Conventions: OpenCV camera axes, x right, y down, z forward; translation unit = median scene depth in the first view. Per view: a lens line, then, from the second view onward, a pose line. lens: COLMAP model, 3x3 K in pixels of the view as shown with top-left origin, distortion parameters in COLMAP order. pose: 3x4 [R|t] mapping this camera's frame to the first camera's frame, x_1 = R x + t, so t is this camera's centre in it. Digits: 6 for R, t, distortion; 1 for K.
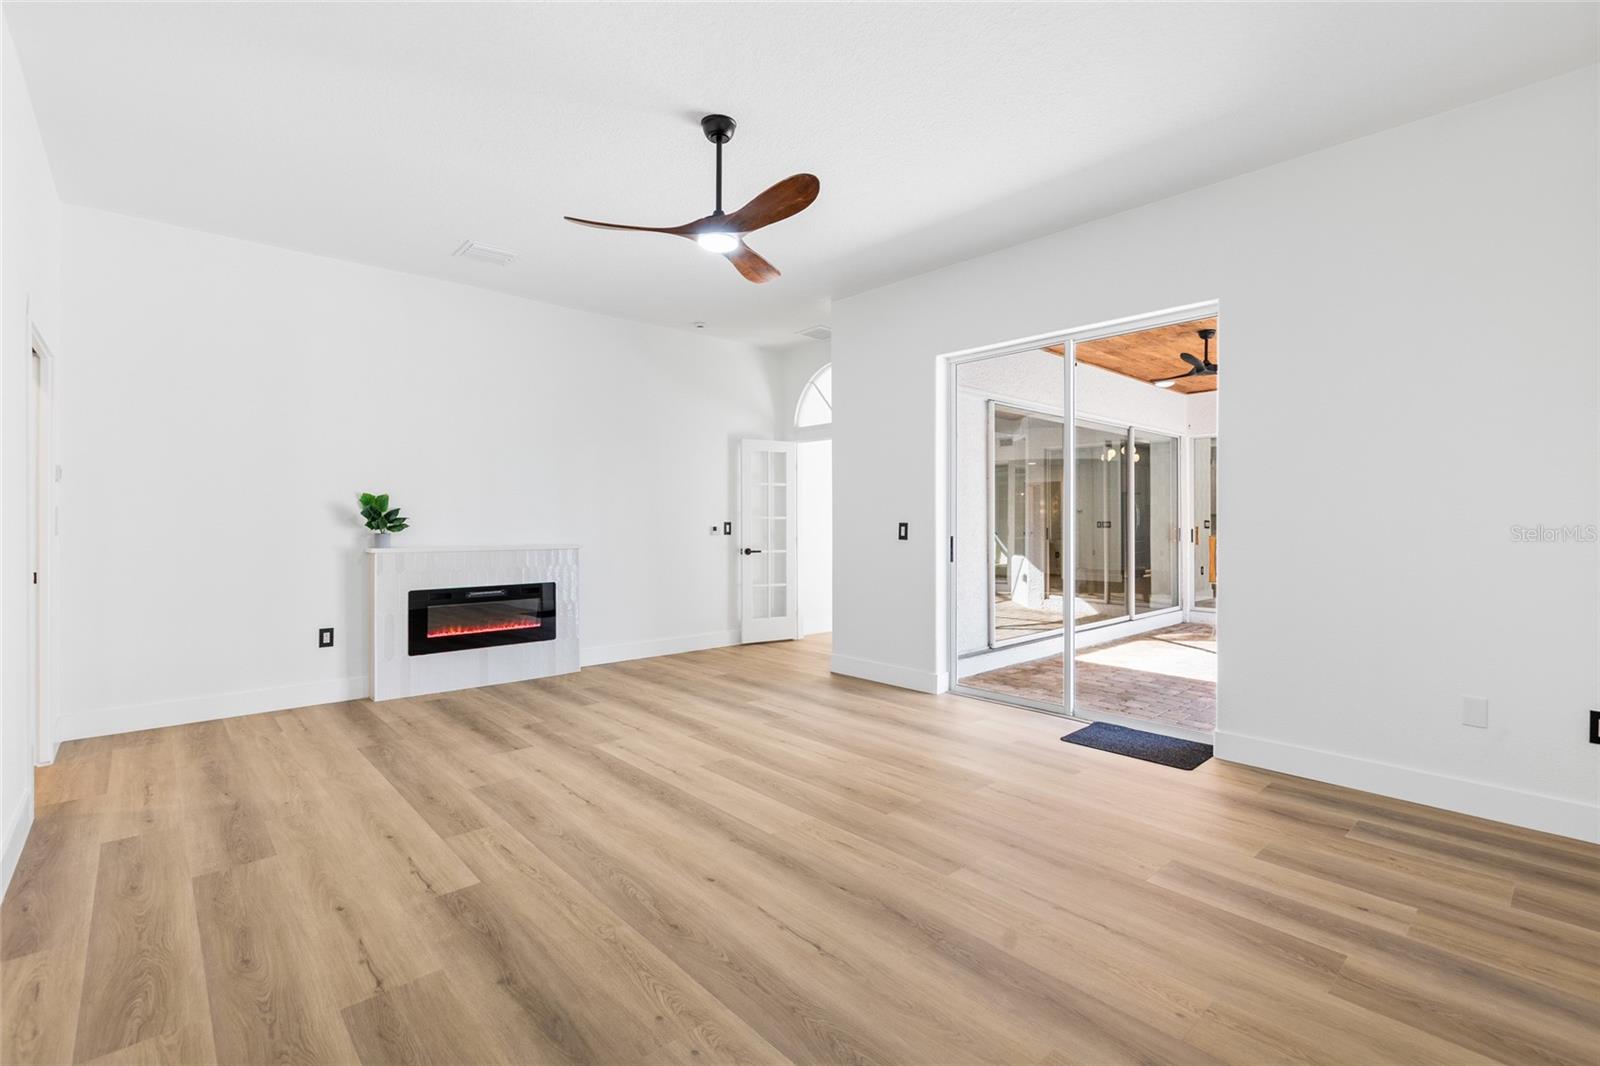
lens RADIAL K [[720.6, 0, 805.3], [0, 720.6, 518.6], [0, 0, 1]] dist [0.001716, 0.000283]
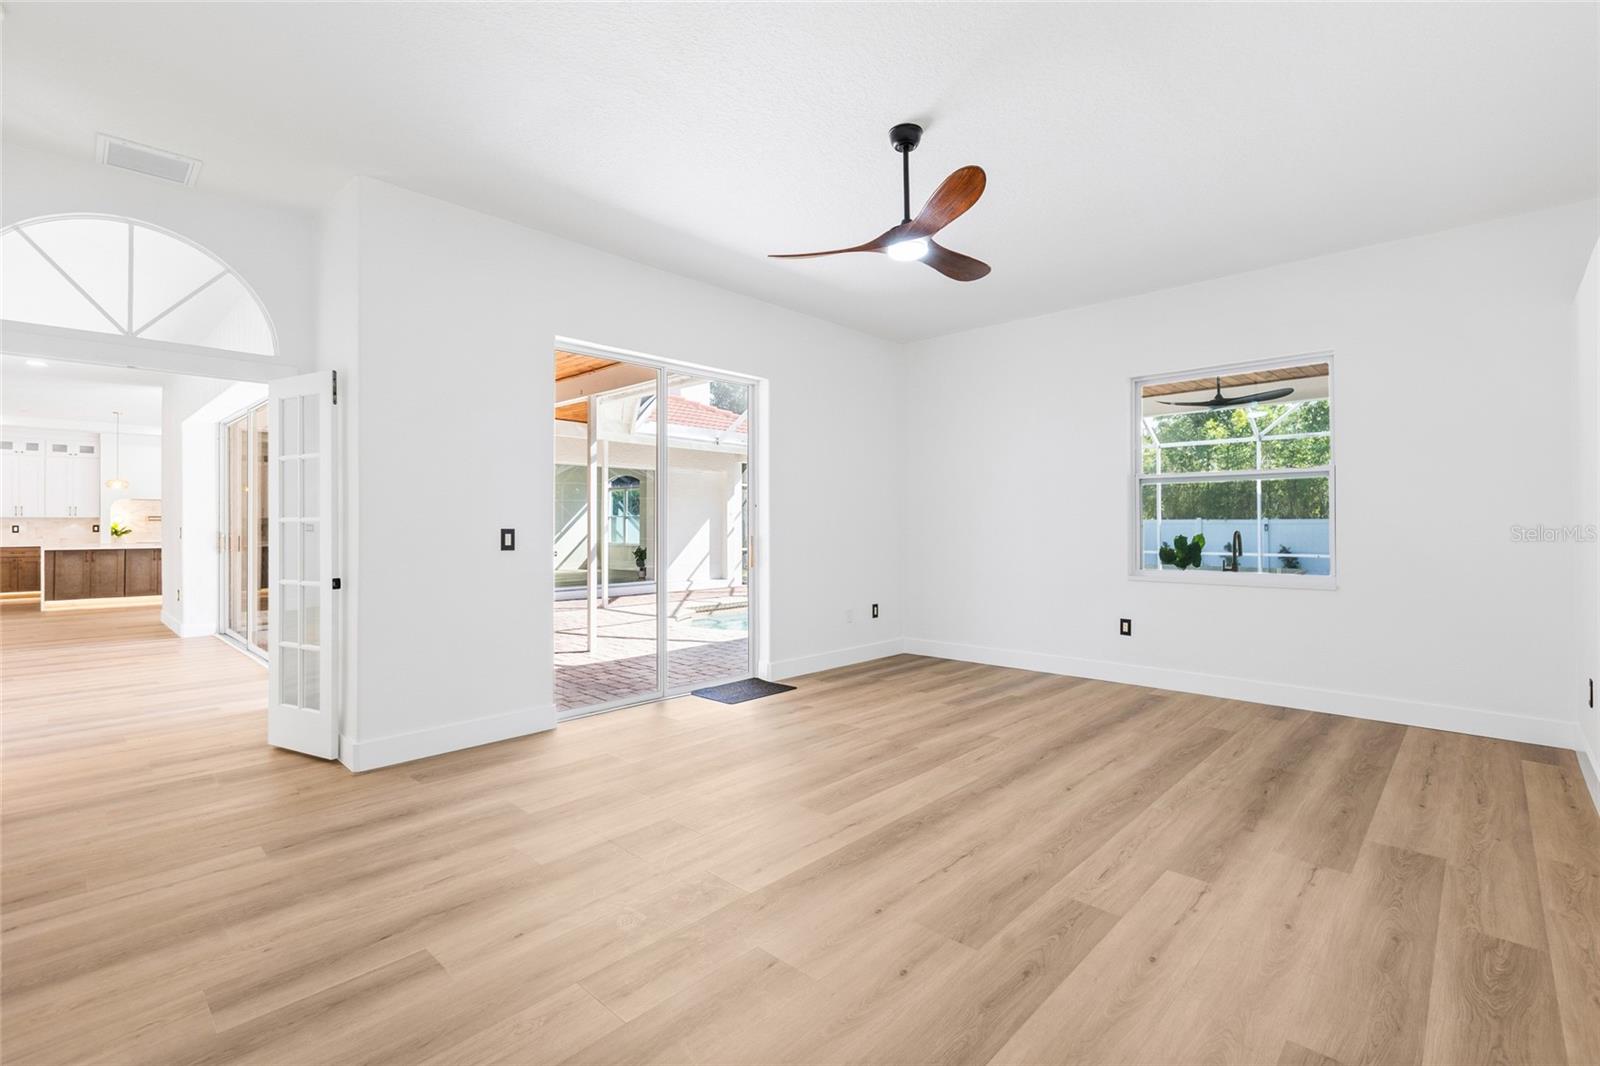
lens RADIAL K [[720.6, 0, 805.3], [0, 720.6, 518.6], [0, 0, 1]] dist [0.001716, 0.000283]
pose [[-0.072627, 0.007330, 0.997332, -1.250974], [-0.001008, 0.999972, -0.007423, 0.000446], [-0.997359, -0.001545, -0.072617, 1.369927]]
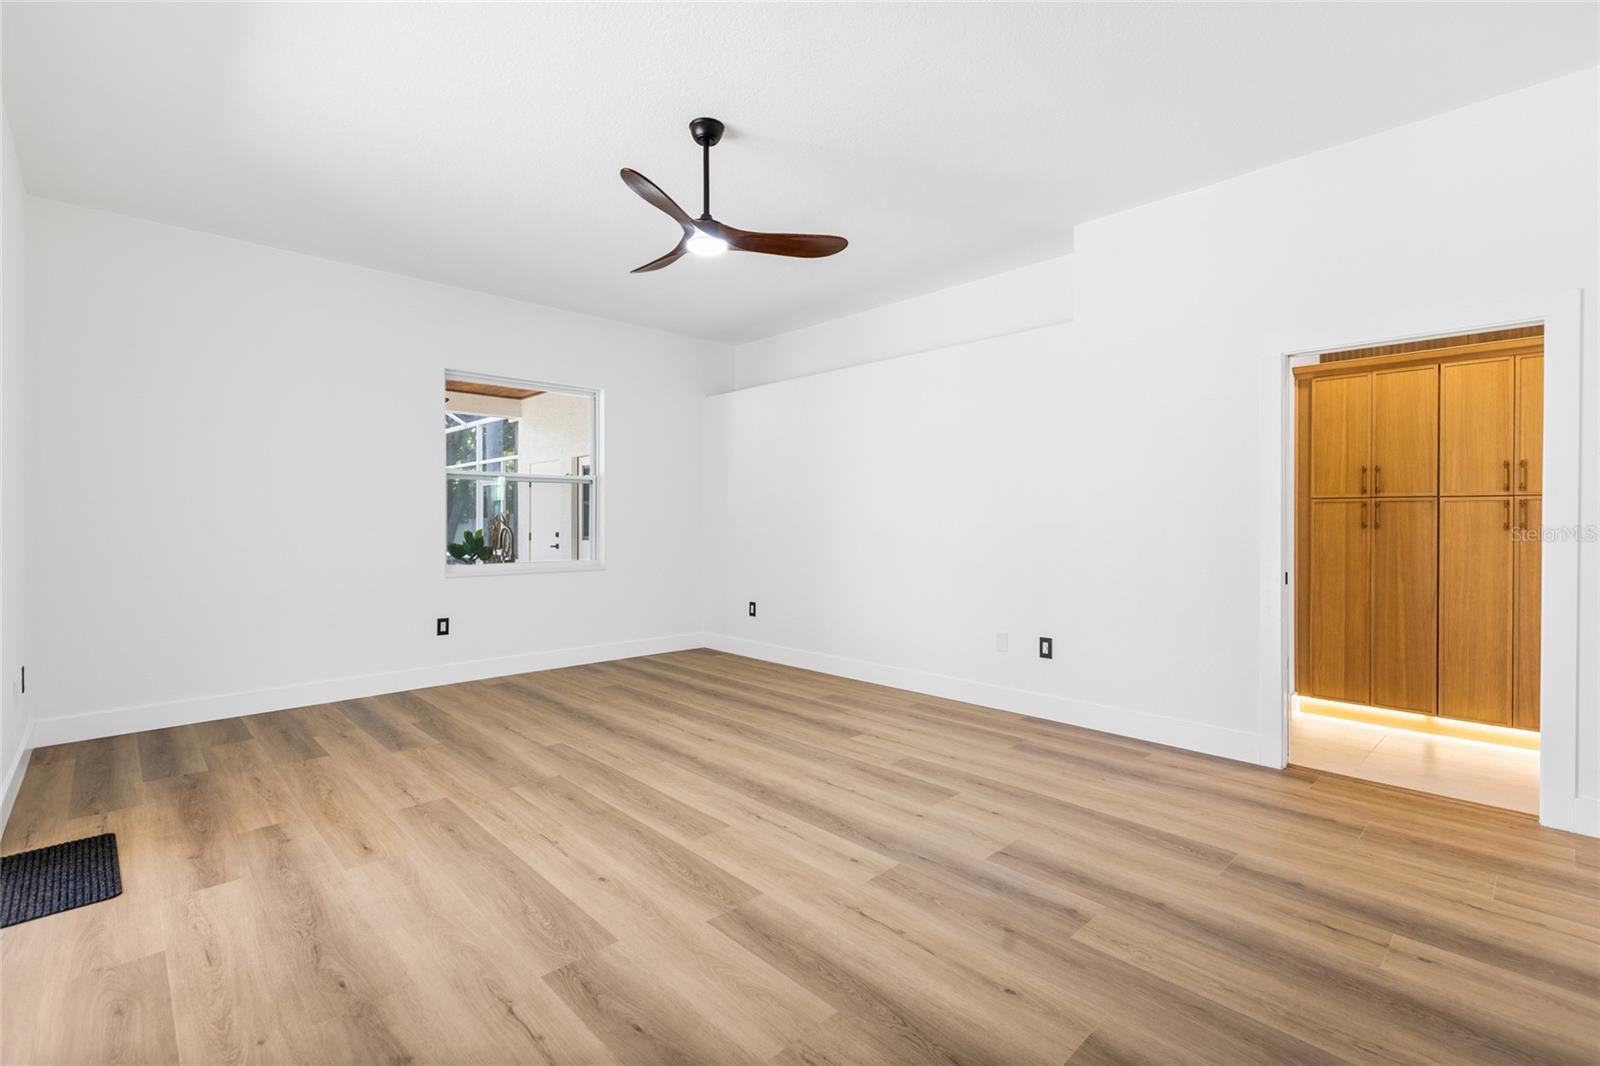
lens RADIAL K [[720.6, 0, 805.3], [0, 720.6, 518.6], [0, 0, 1]] dist [0.001716, 0.000283]
pose [[-0.999730, -0.000626, -0.023230, -0.265513], [-0.000472, 0.999978, -0.006640, 0.008274], [0.023234, -0.006627, -0.999708, 2.271043]]
